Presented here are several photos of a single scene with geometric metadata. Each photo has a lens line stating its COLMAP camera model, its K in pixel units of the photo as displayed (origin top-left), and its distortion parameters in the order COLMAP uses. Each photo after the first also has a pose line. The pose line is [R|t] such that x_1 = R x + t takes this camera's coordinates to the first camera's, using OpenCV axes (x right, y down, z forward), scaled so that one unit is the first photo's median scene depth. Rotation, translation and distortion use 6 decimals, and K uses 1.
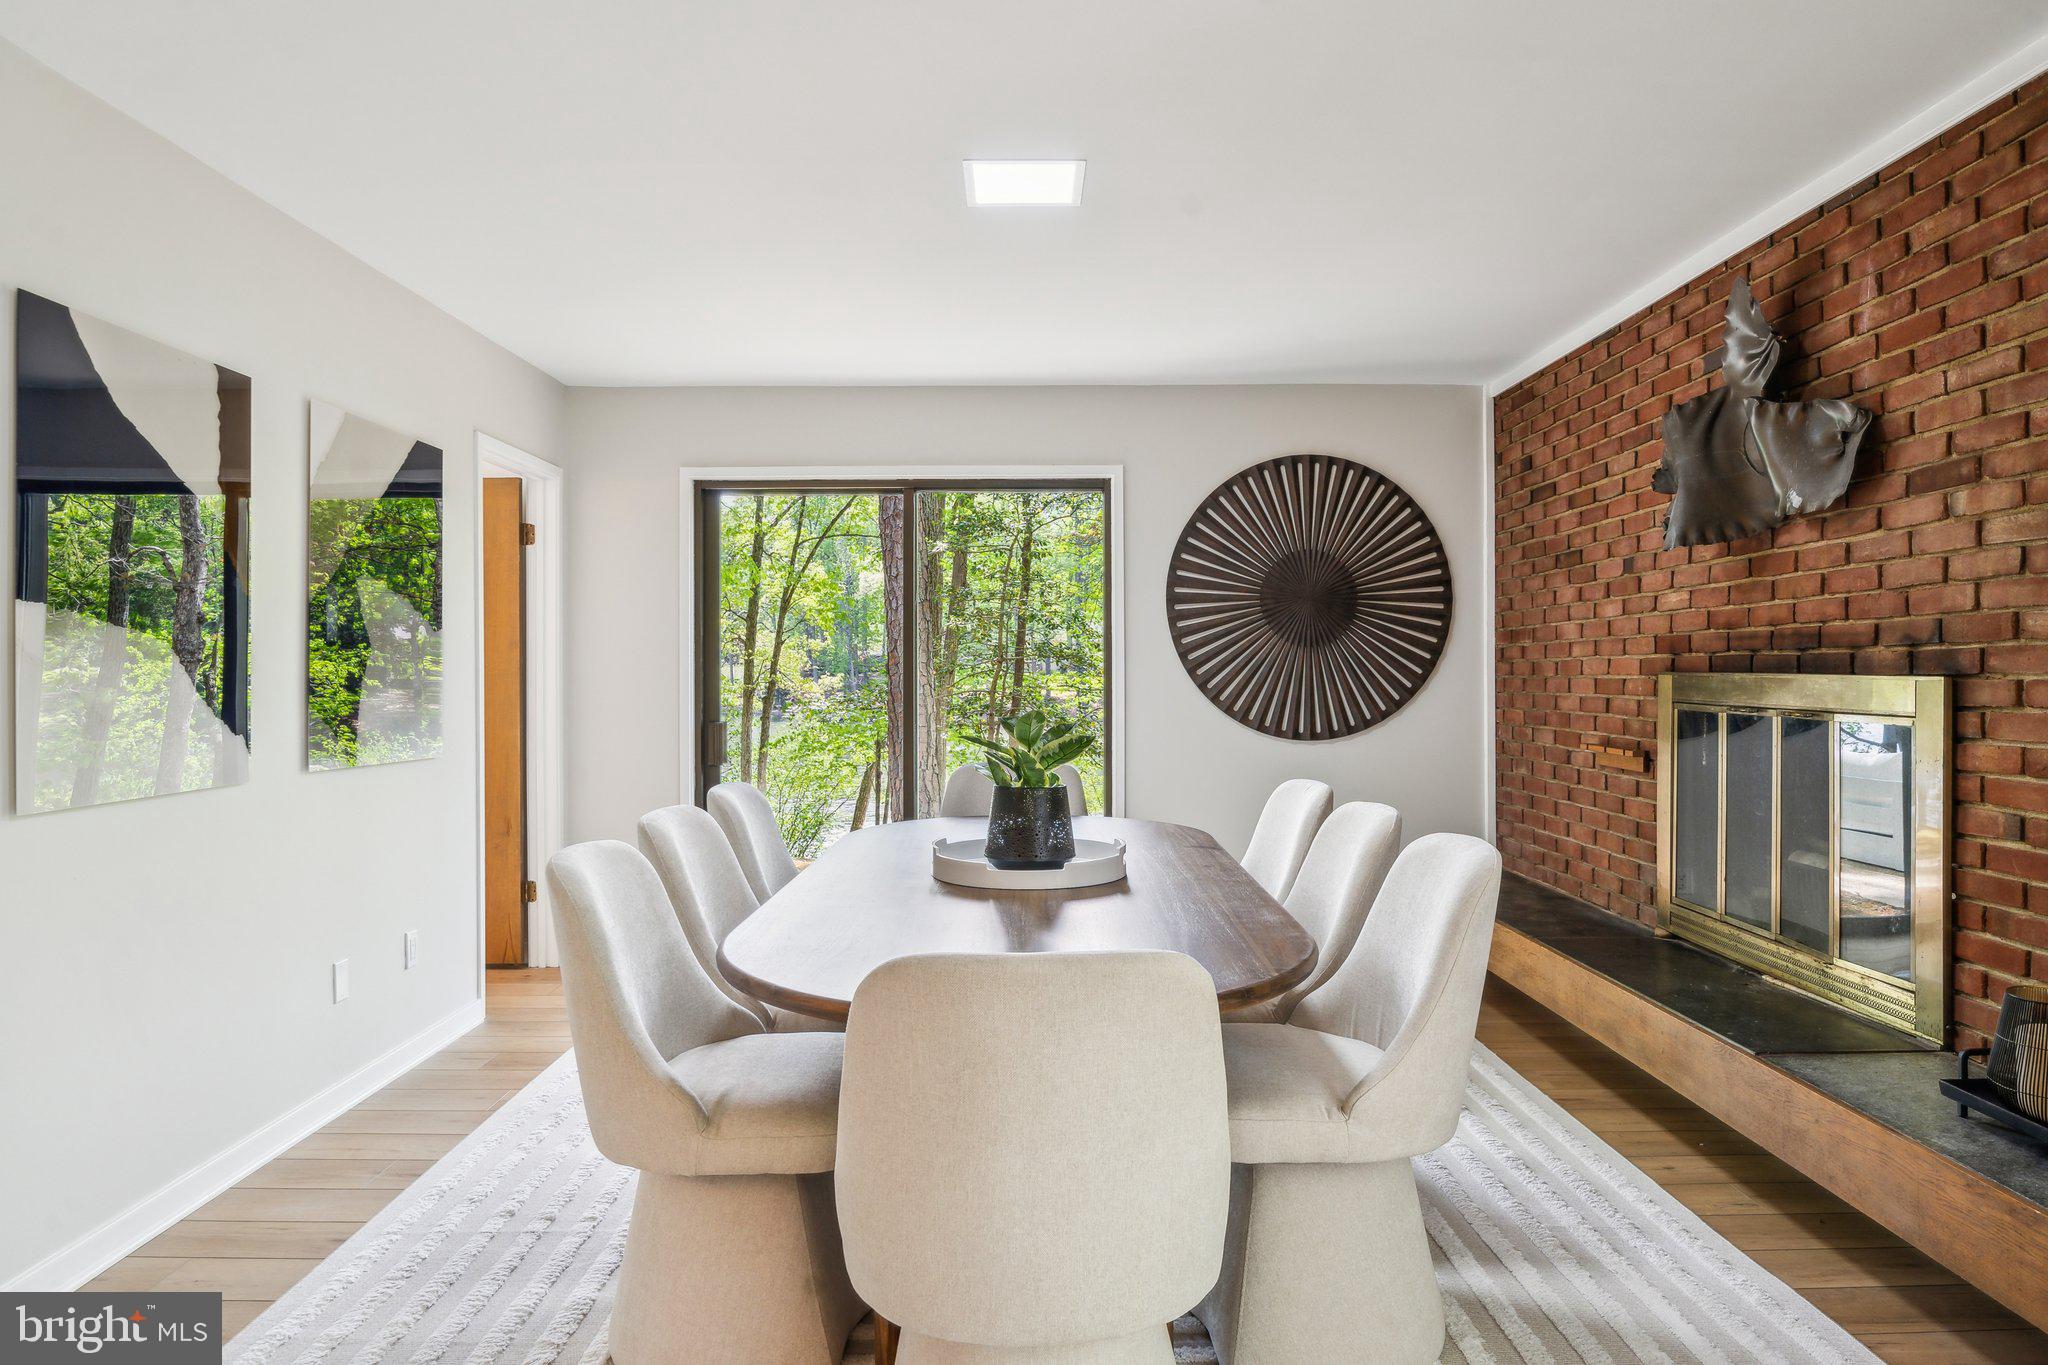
lens RADIAL K [[1289.6, 0, 1016.8], [0, 1289.6, 676.0], [0, 0, 1]] dist [-0.025226, -0.000235]
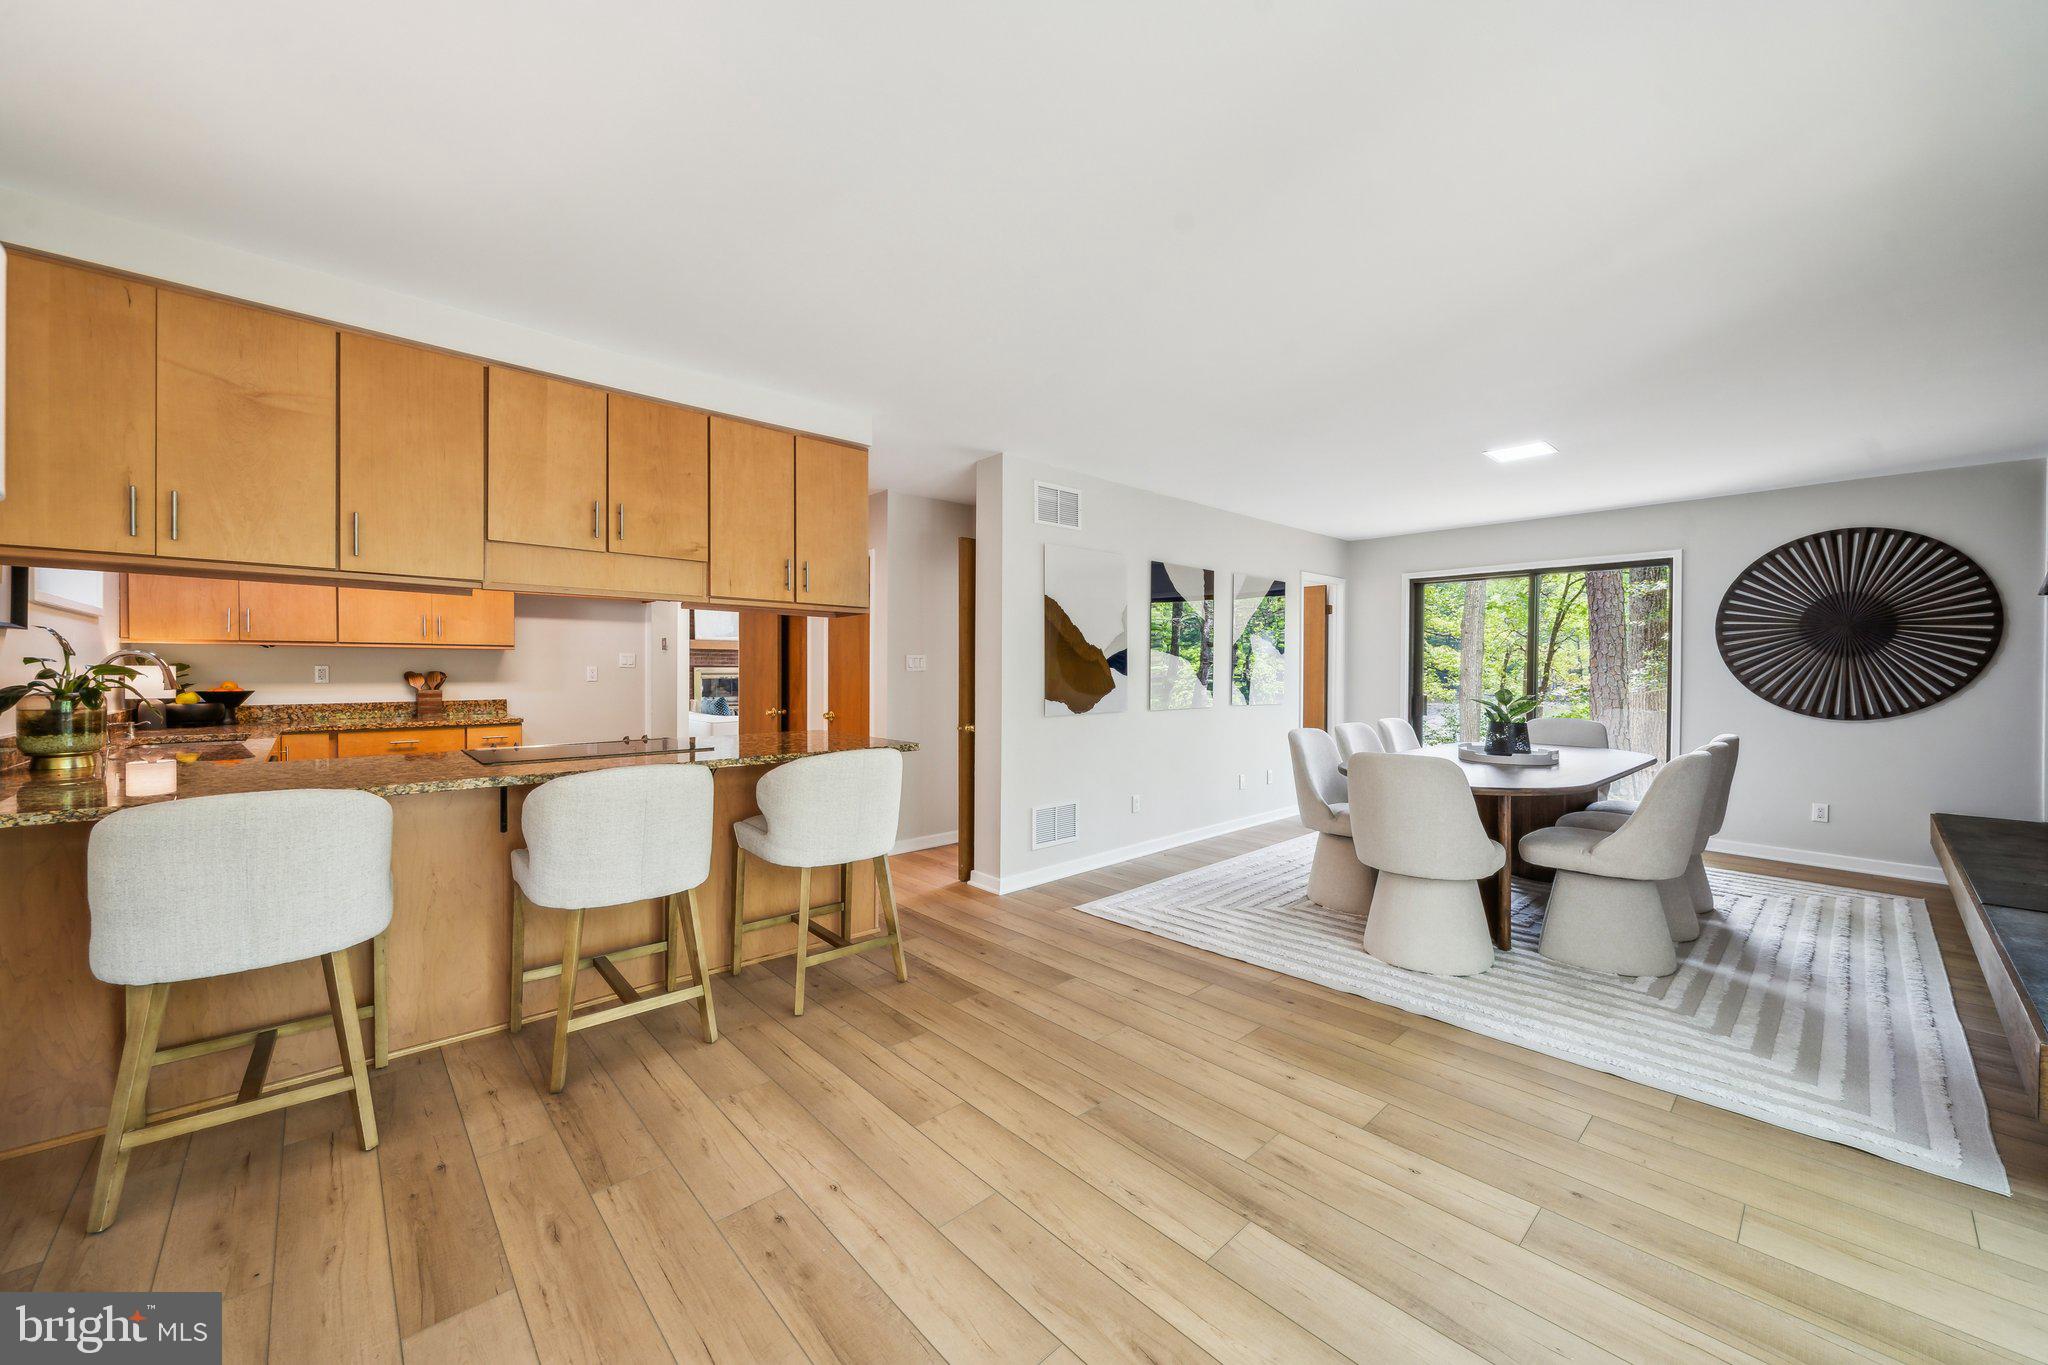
lens RADIAL K [[775.7, 0, 1015.9], [0, 775.7, 674.3], [0, 0, 1]] dist [0.001521, 0.000041]
pose [[0.681242, 0.010534, -0.731983, 0.234757], [-0.008085, 0.999944, 0.006866, -0.001551], [0.732014, 0.001240, 0.681288, -0.324079]]
